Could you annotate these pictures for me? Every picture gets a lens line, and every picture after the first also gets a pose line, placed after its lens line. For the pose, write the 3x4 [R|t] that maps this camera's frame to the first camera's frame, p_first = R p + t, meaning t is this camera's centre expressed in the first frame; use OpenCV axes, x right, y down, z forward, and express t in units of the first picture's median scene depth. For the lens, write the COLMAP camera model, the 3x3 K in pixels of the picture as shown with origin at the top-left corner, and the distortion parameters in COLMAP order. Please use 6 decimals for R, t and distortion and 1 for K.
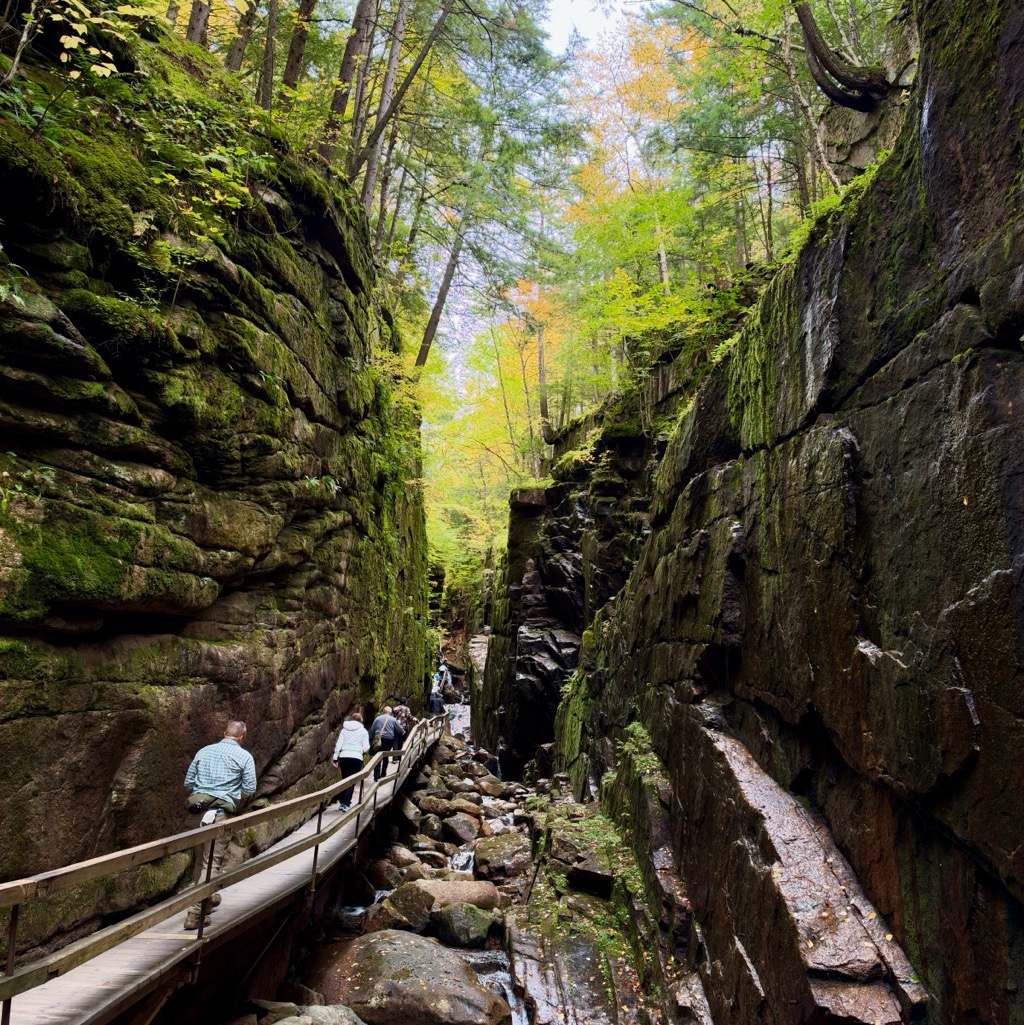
lens RADIAL K [[961.9, 0, 509.0], [0, 961.9, 510.4], [0, 0, 1]] dist [0.229402, -0.544020]
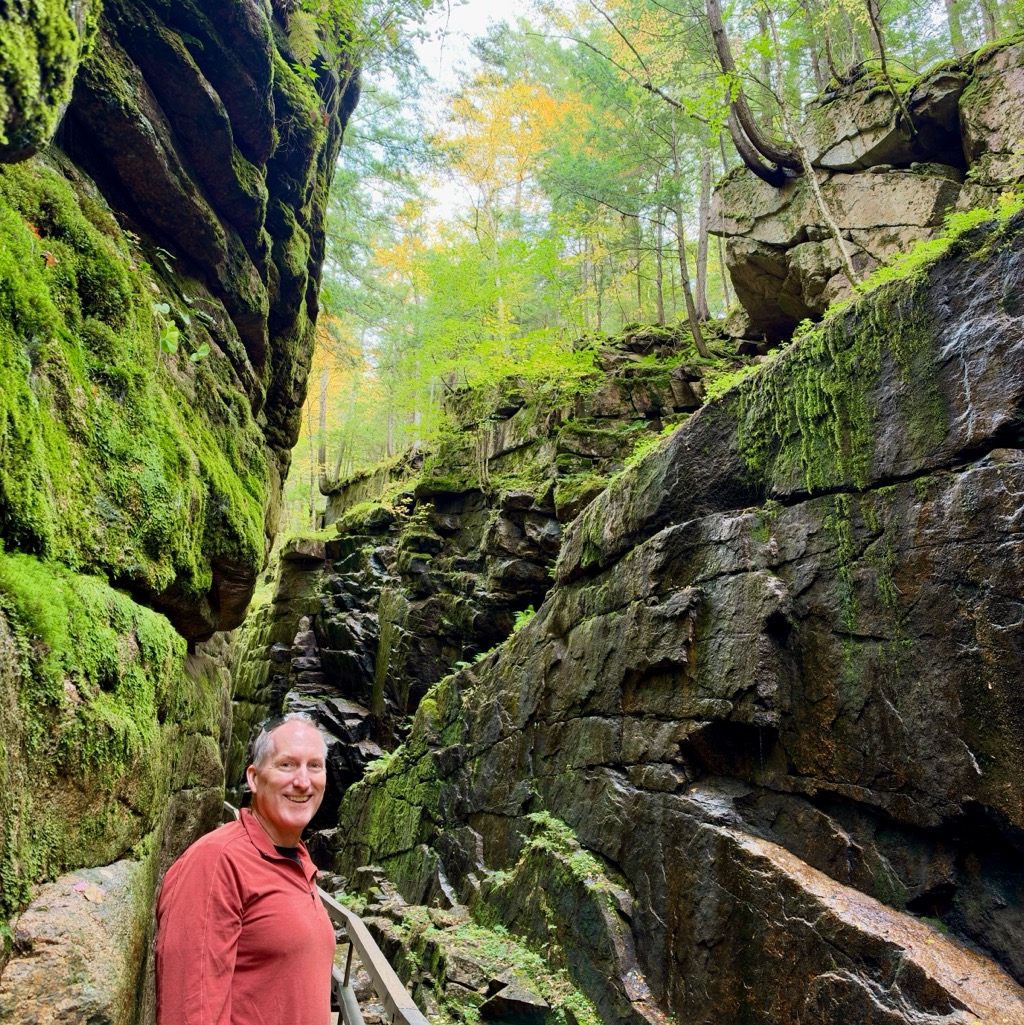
lens RADIAL K [[961.9, 0, 509.0], [0, 961.9, 510.4], [0, 0, 1]] dist [0.229402, -0.544020]
pose [[0.950216, 0.113719, 0.290101, -0.132828], [-0.091690, 0.991849, -0.088474, 0.027840], [-0.297798, 0.057470, 0.952898, 0.141183]]
